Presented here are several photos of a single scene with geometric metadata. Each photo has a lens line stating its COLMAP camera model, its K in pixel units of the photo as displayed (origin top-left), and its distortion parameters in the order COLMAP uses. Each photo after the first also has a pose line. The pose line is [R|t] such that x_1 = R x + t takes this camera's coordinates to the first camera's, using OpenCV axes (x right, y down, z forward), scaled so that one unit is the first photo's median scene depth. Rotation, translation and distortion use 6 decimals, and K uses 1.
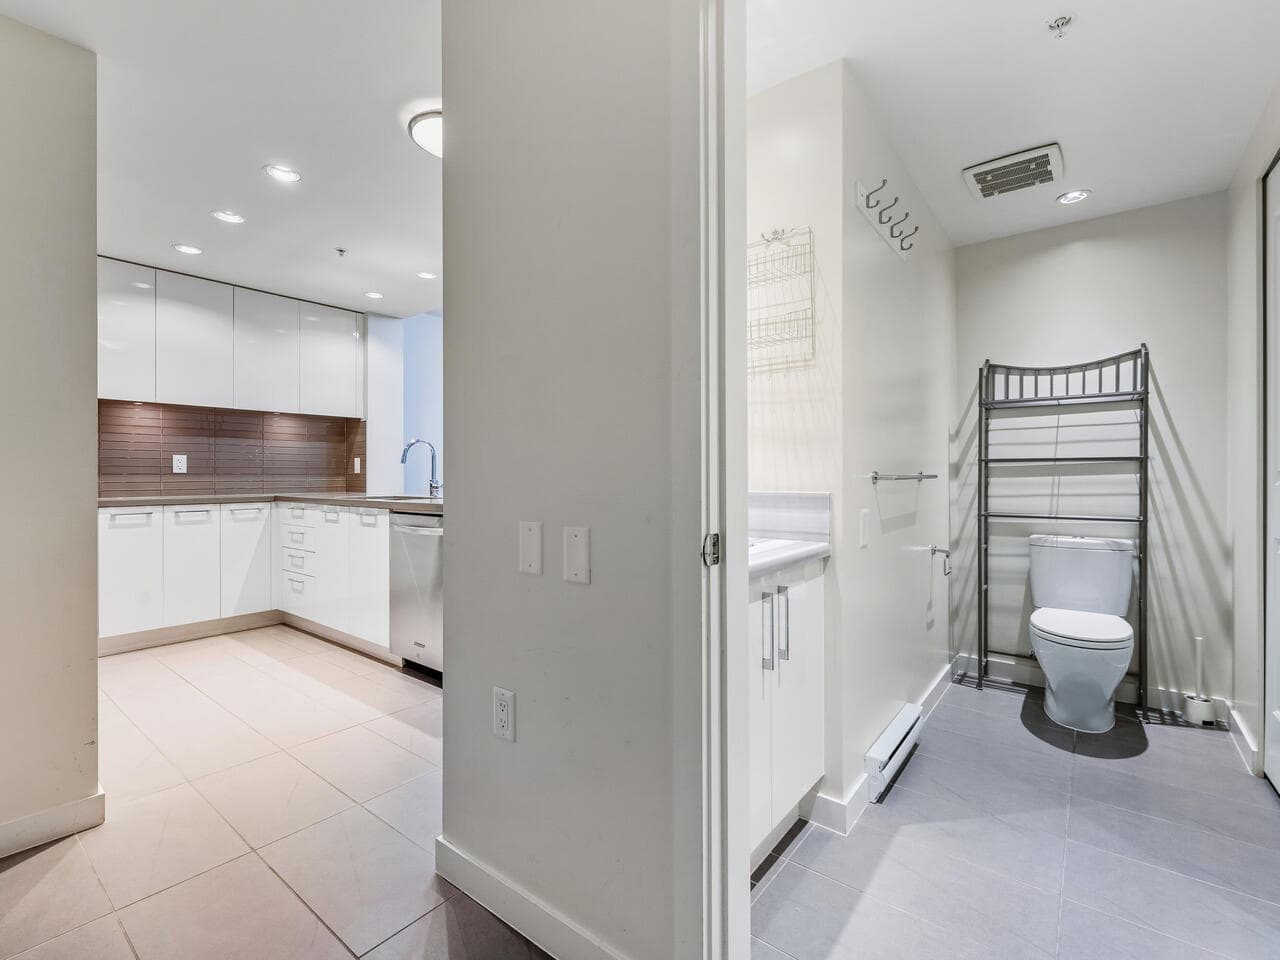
lens RADIAL K [[578.9, 0, 633.0], [0, 578.9, 474.5], [0, 0, 1]] dist [-0.002231, 0.000400]
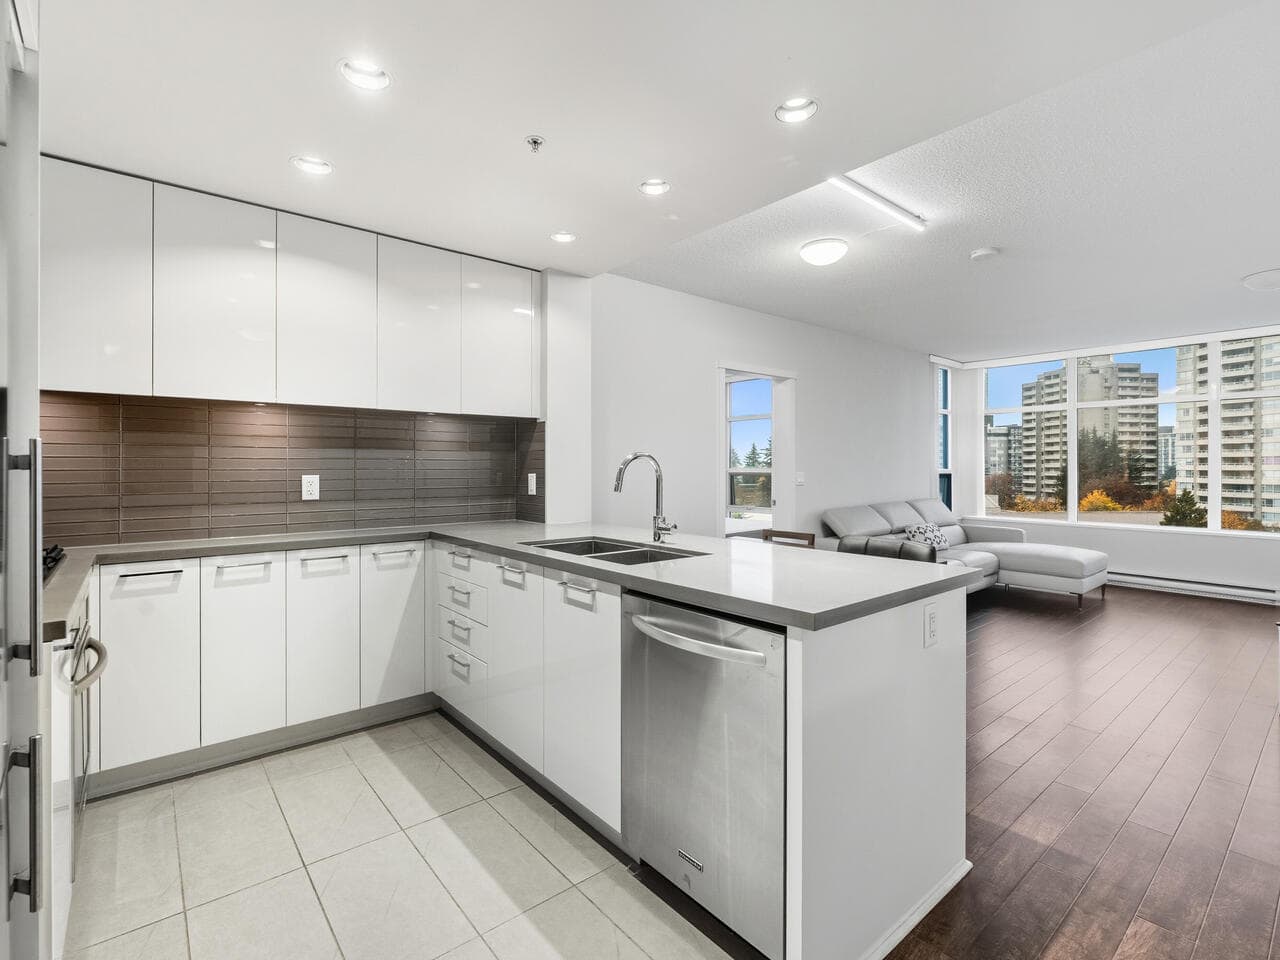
lens RADIAL K [[603.2, 0, 637.8], [0, 603.2, 466.5], [0, 0, 1]] dist [-0.001665, 0.000528]
pose [[0.978268, 0.000642, -0.207342, -0.156358], [-0.000731, 1.000000, -0.000354, -0.030146], [0.207342, 0.000497, 0.978268, 0.238002]]
